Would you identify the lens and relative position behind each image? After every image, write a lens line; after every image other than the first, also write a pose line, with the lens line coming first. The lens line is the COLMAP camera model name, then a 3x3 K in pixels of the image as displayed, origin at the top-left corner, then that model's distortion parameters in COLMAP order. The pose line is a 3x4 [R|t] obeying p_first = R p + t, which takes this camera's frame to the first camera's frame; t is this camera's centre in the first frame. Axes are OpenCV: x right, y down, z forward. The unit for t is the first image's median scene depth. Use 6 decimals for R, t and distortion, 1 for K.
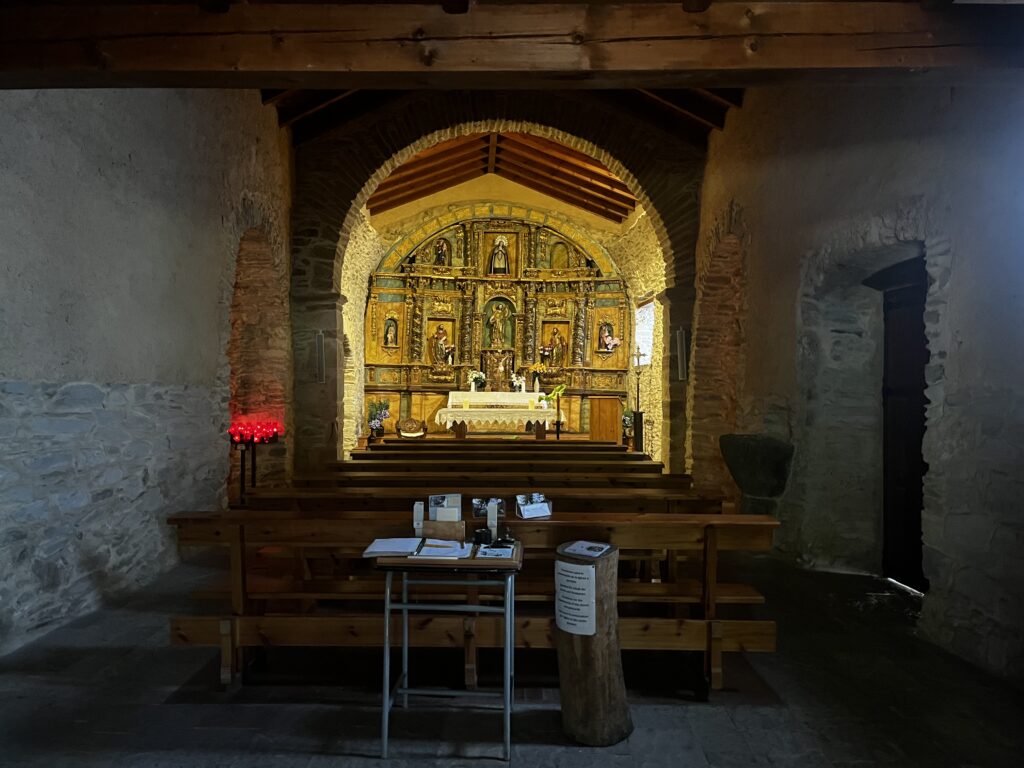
lens RADIAL K [[790.9, 0, 512.0], [0, 790.9, 384.0], [0, 0, 1]] dist [0.053686, -0.001428]
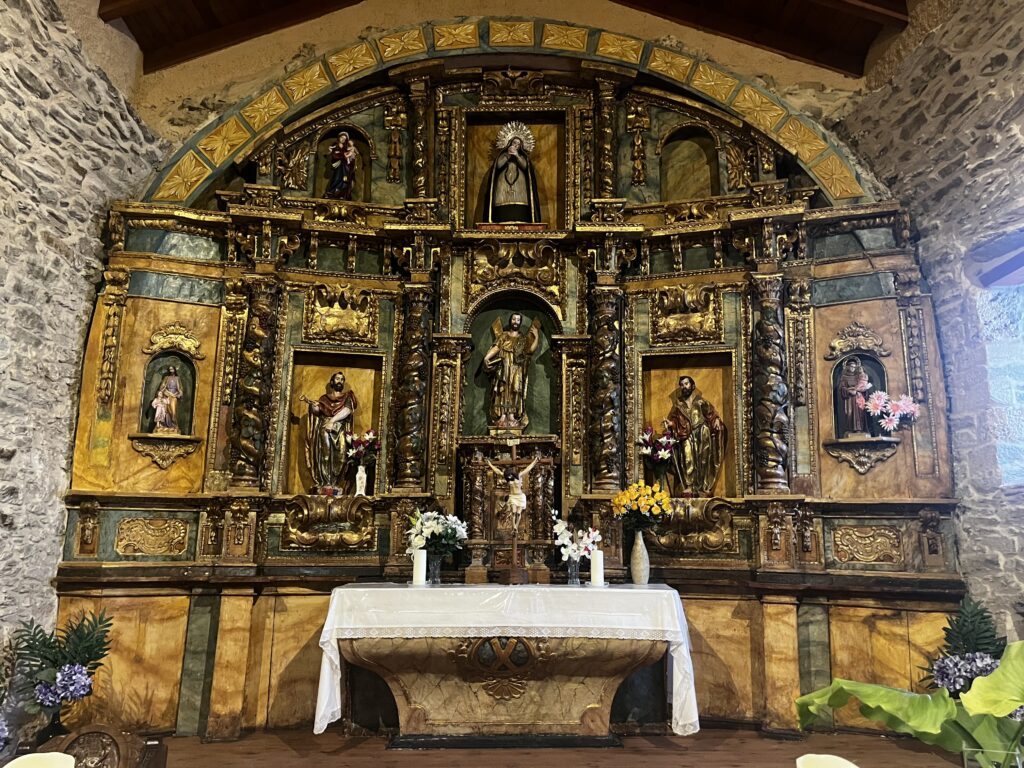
lens RADIAL K [[790.9, 0, 512.0], [0, 790.9, 384.0], [0, 0, 1]] dist [0.053686, -0.001428]
pose [[0.999078, -0.019344, -0.038327, -0.003879], [0.011189, 0.979210, -0.202539, -0.002846], [0.041448, 0.201923, 0.978524, 0.685048]]
